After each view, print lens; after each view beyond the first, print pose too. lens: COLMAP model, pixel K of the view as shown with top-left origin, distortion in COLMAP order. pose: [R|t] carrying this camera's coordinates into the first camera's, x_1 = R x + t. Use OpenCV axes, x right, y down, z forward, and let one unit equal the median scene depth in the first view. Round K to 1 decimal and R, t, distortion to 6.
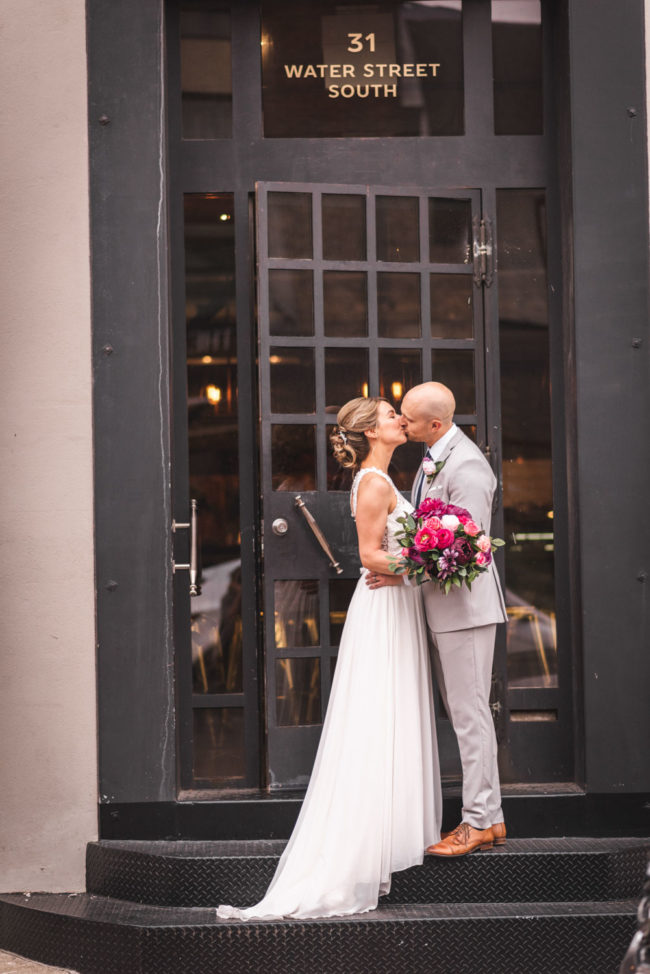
lens RADIAL K [[2422.7, 0, 325.0], [0, 2422.7, 487.0], [0, 0, 1]] dist [0.034990, -0.314658]
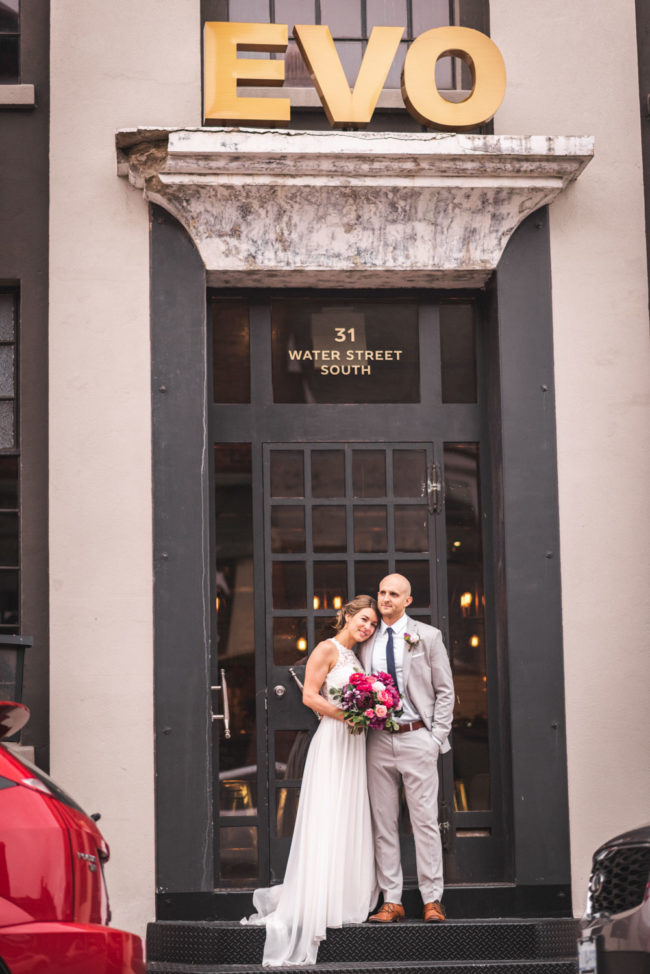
lens RADIAL K [[2422.7, 0, 325.0], [0, 2422.7, 487.0], [0, 0, 1]] dist [0.034990, -0.314658]
pose [[0.997541, 0.009073, 0.069501, -0.091942], [-0.001606, 0.994286, -0.106734, 0.048191], [-0.070073, 0.106360, 0.991856, -0.348623]]
